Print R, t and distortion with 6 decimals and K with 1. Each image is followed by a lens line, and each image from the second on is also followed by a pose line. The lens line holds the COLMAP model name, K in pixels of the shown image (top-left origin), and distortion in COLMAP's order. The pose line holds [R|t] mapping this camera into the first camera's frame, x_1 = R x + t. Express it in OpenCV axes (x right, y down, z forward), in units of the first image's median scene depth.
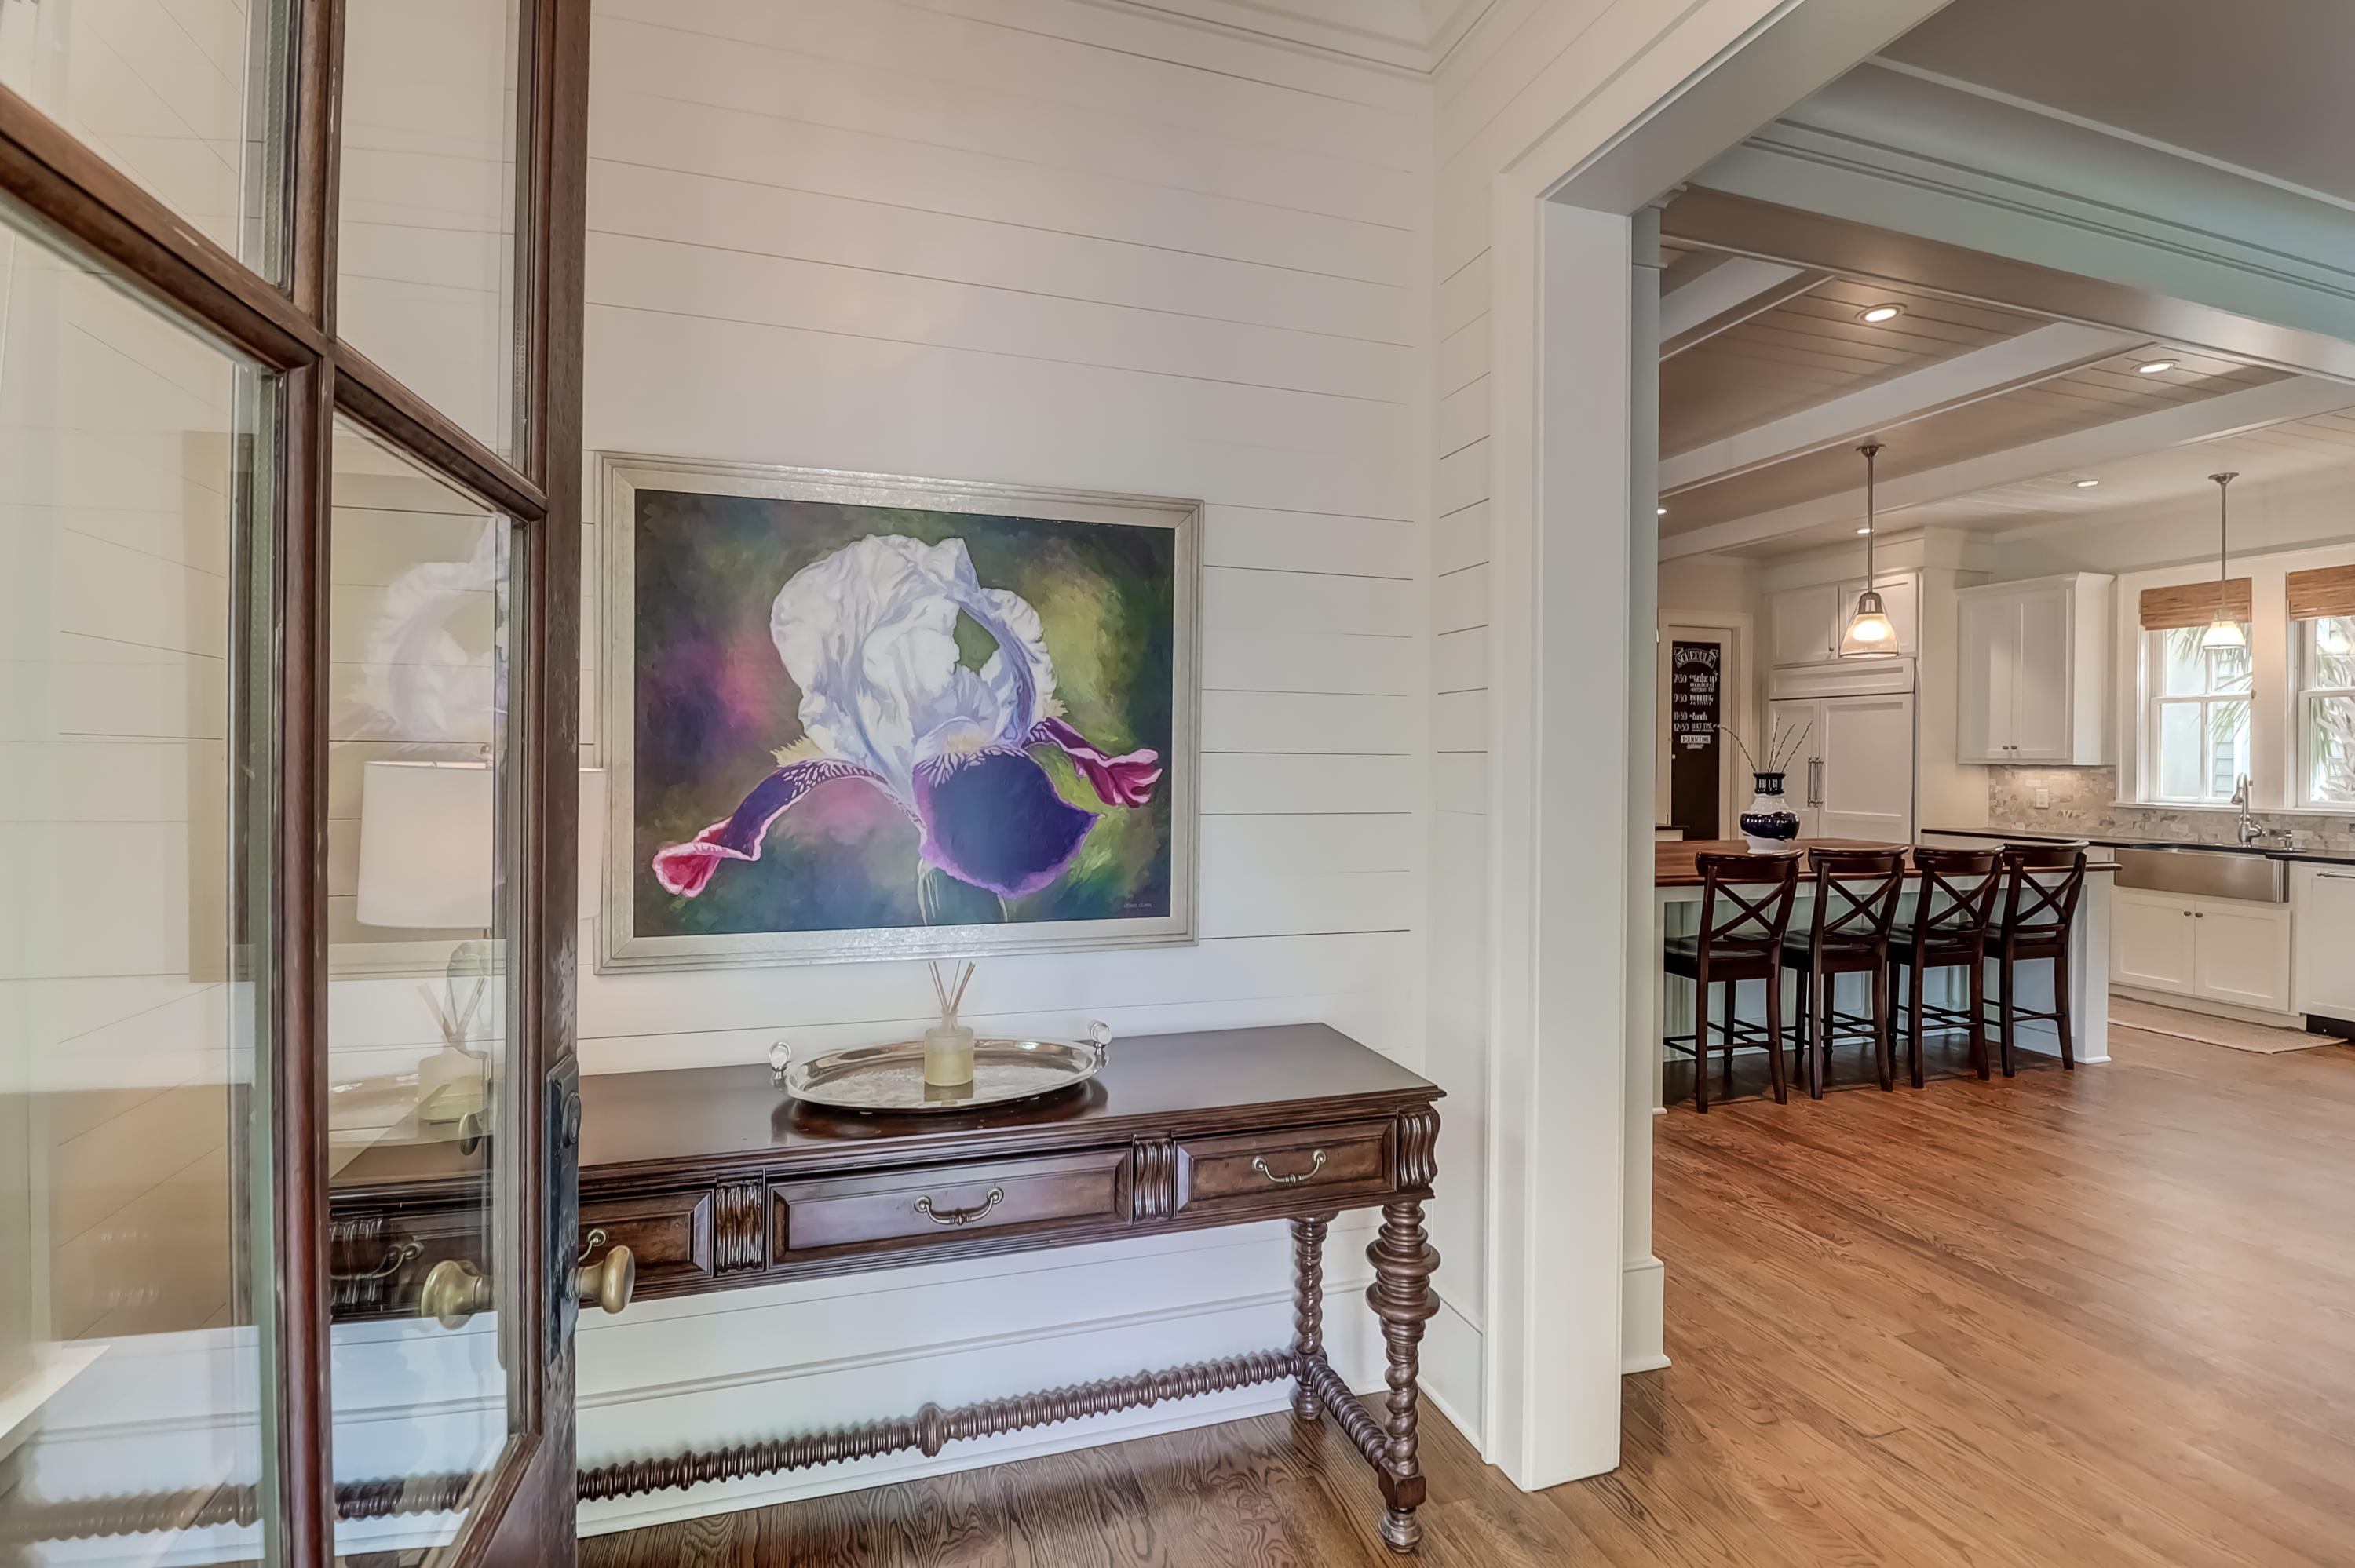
lens RADIAL K [[1086.9, 0, 1189.7], [0, 1086.9, 754.6], [0, 0, 1]] dist [0.001279, -0.013012]
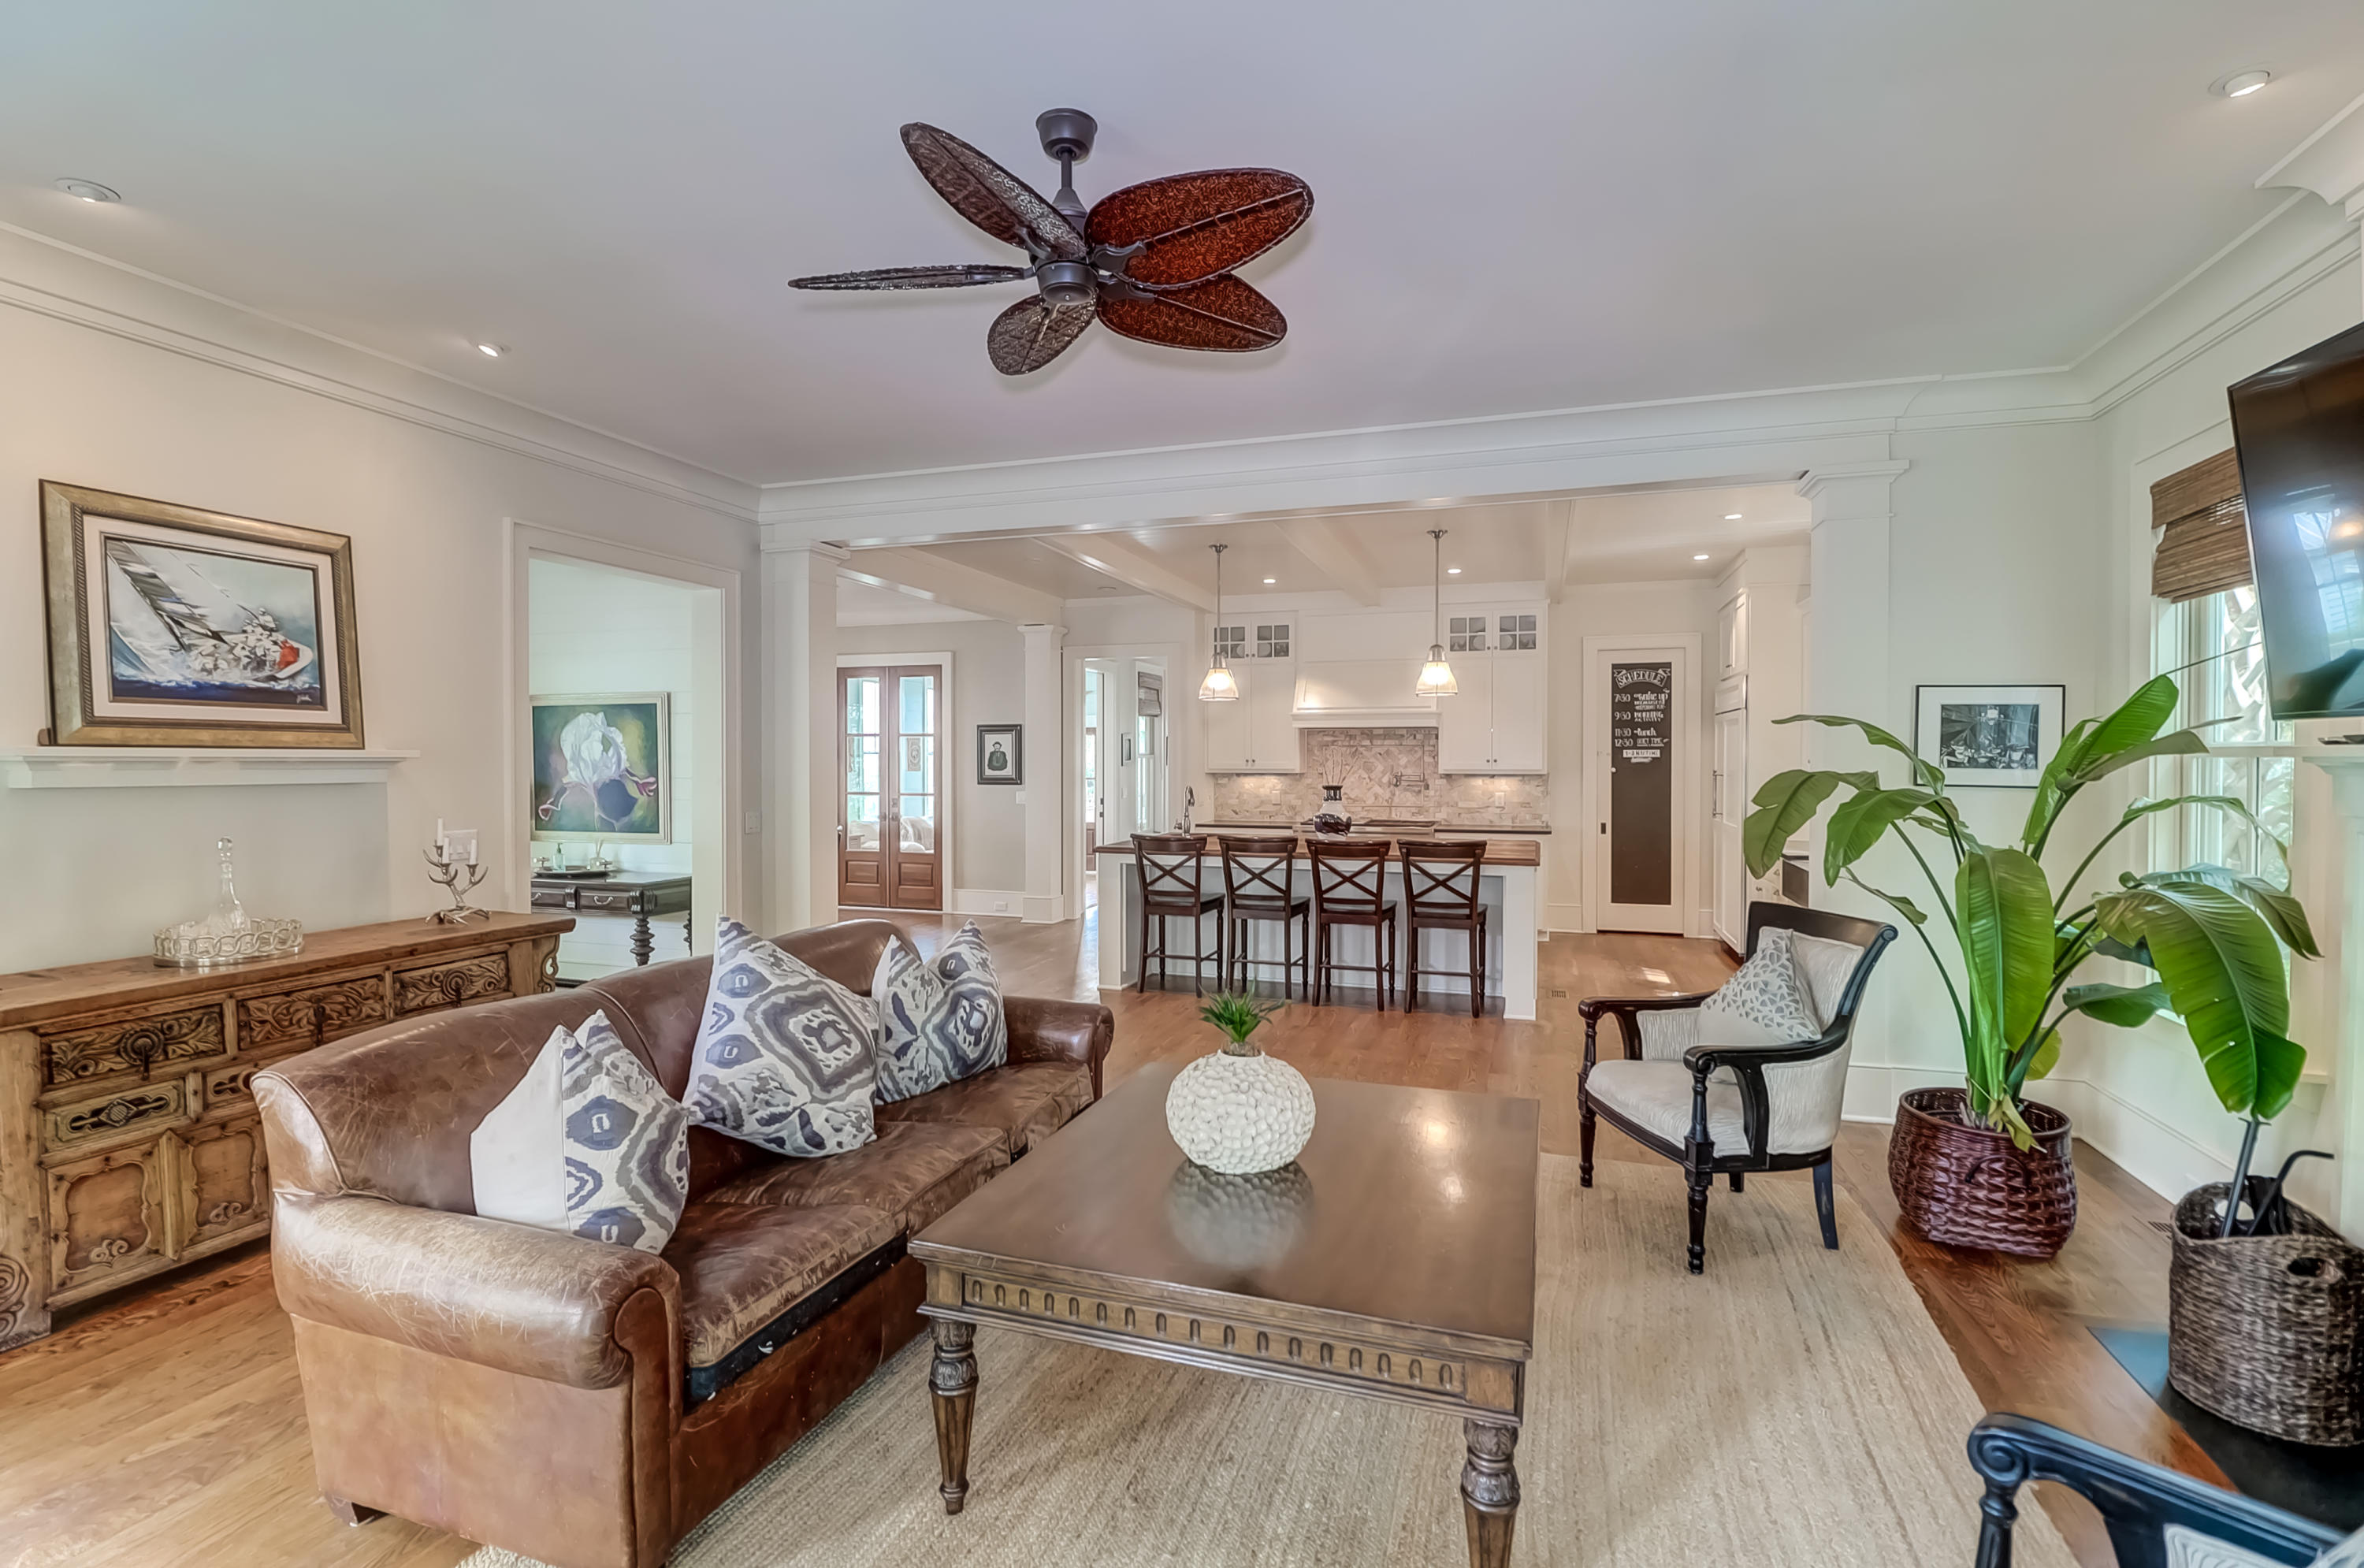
lens RADIAL K [[1091.2, 0, 1181.4], [0, 1091.2, 780.1], [0, 0, 1]] dist [0.001279, -0.013012]
pose [[0.809289, 0.002720, -0.587404, 1.032146], [0.008014, 0.999845, 0.015672, -0.011594], [0.587355, -0.017391, 0.809142, -0.203178]]
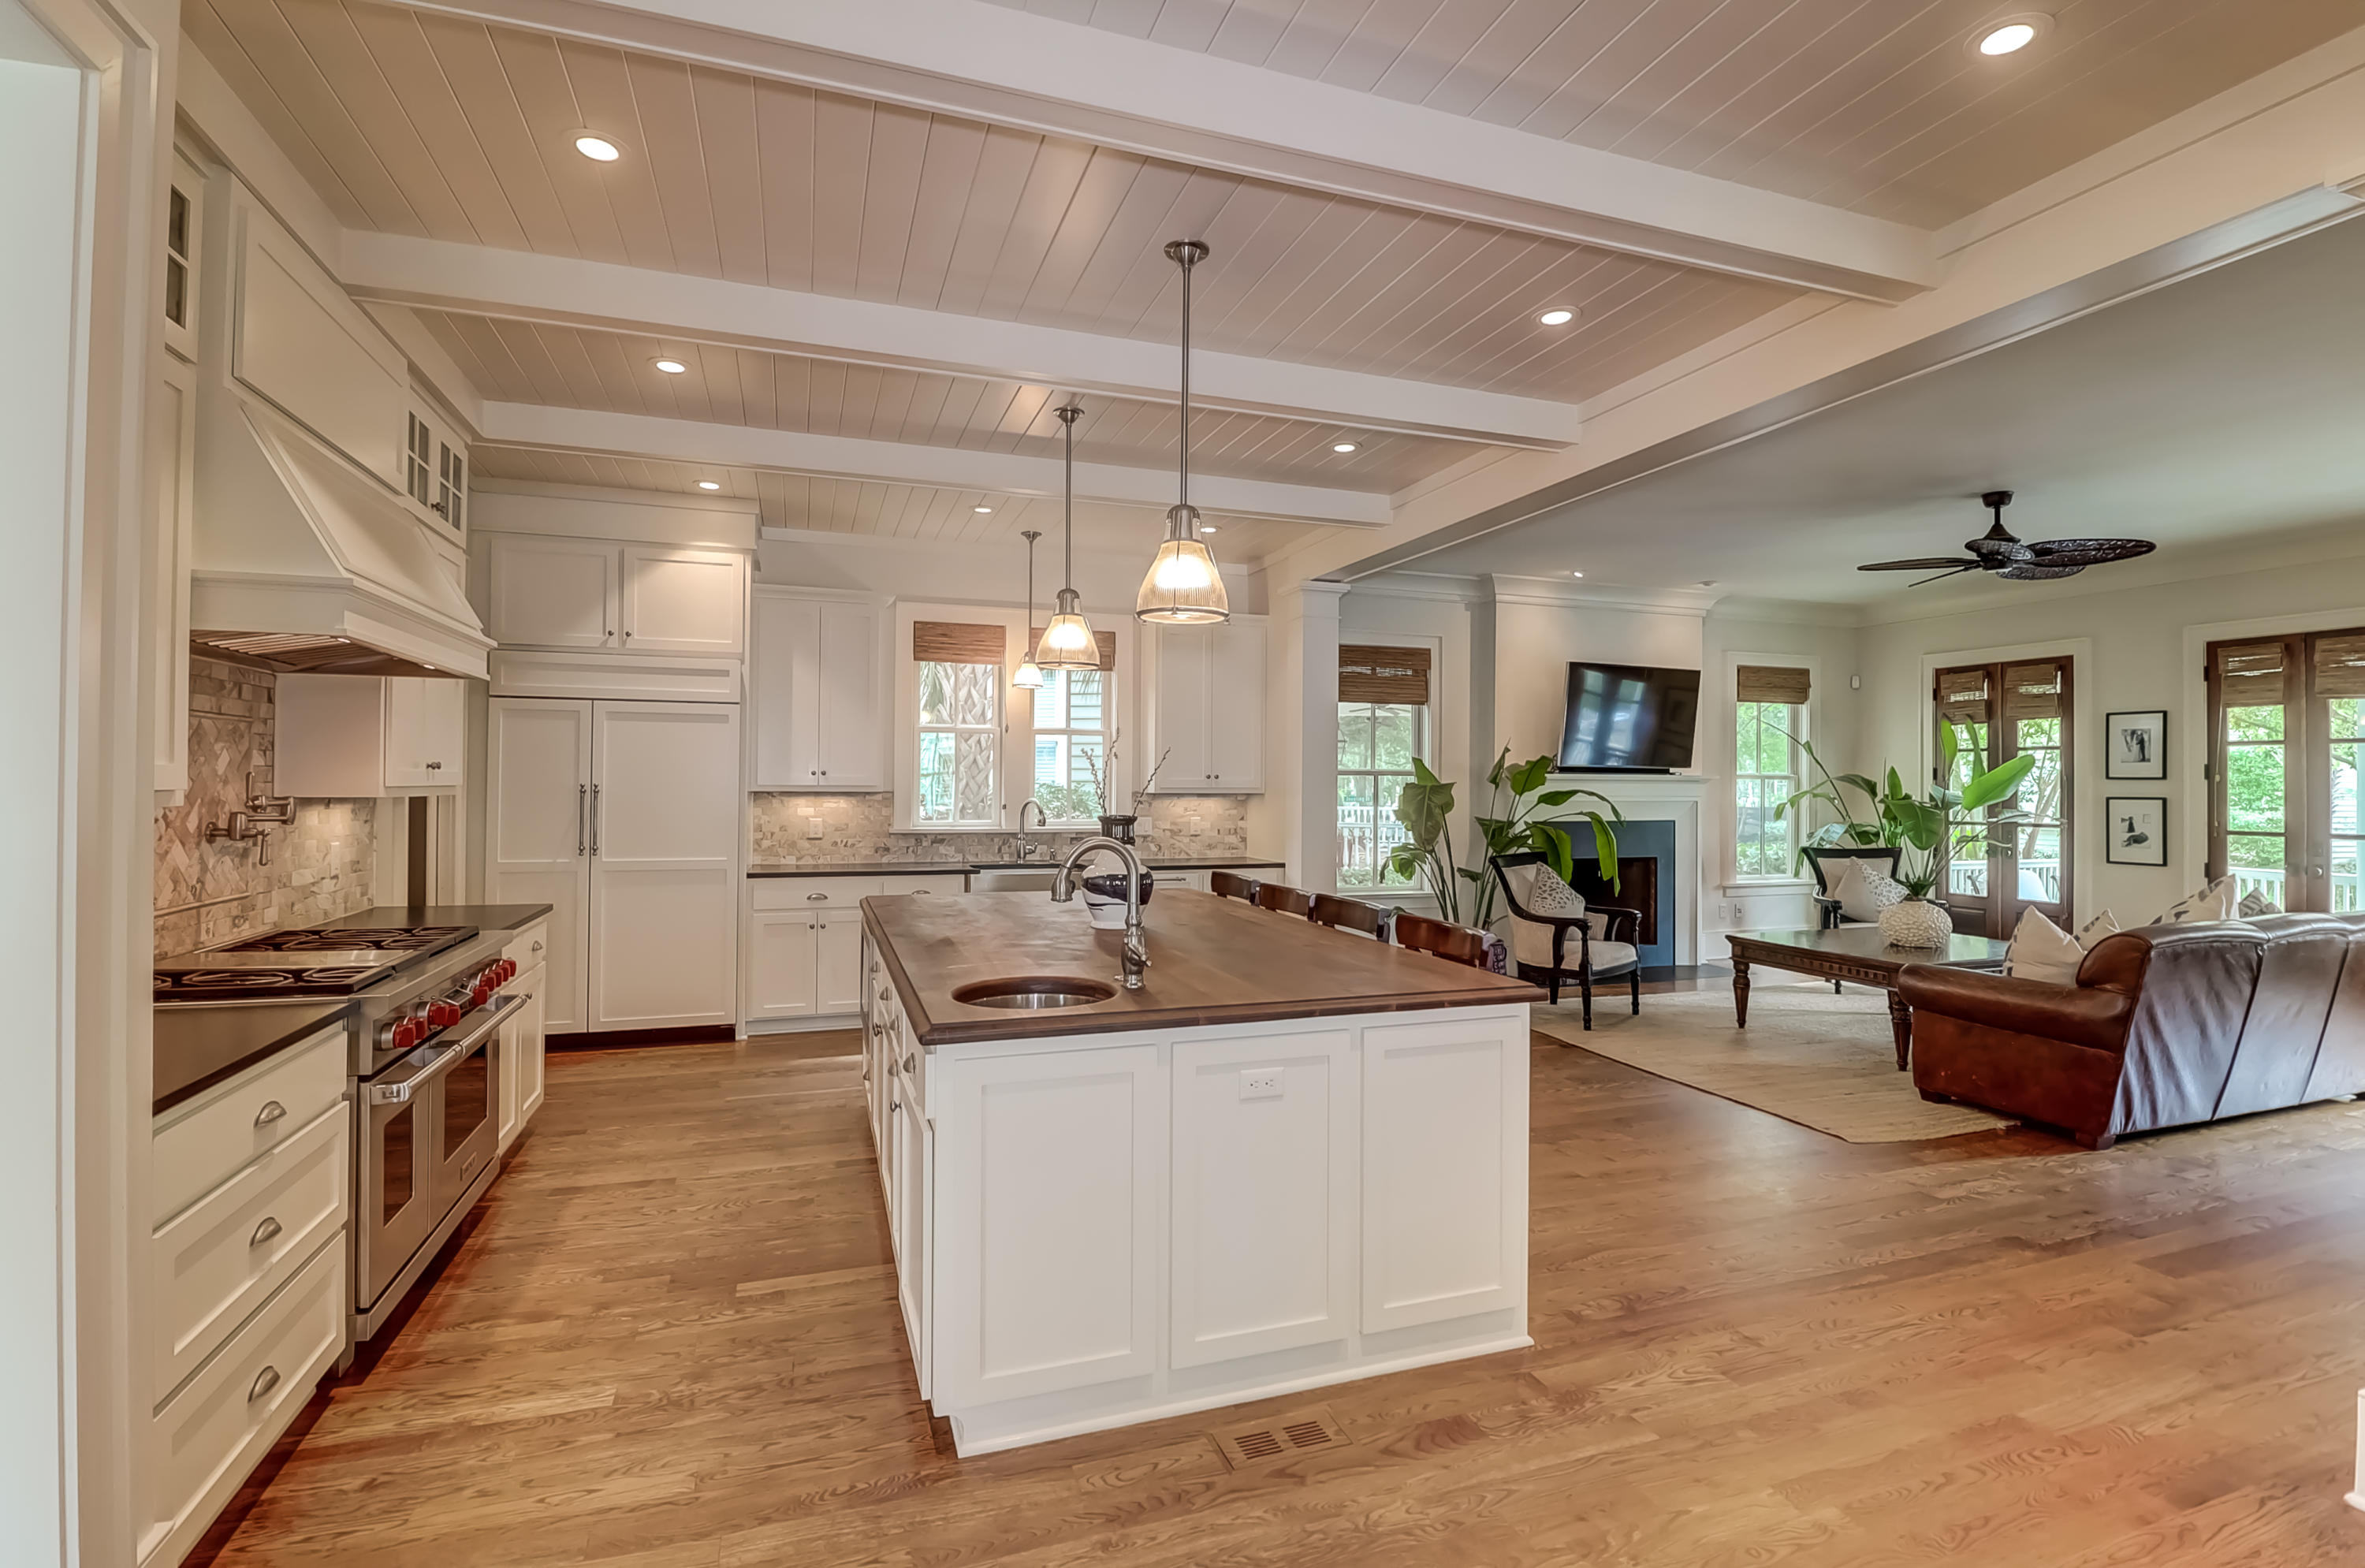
lens RADIAL K [[1091.7, 0, 1180.4], [0, 1091.7, 779.4], [0, 0, 1]] dist [0.001279, -0.013012]
pose [[-0.017386, -0.005954, 0.999831, -0.177420], [-0.008793, 0.999945, 0.005801, -0.010828], [-0.999810, -0.008691, -0.017438, 0.841732]]
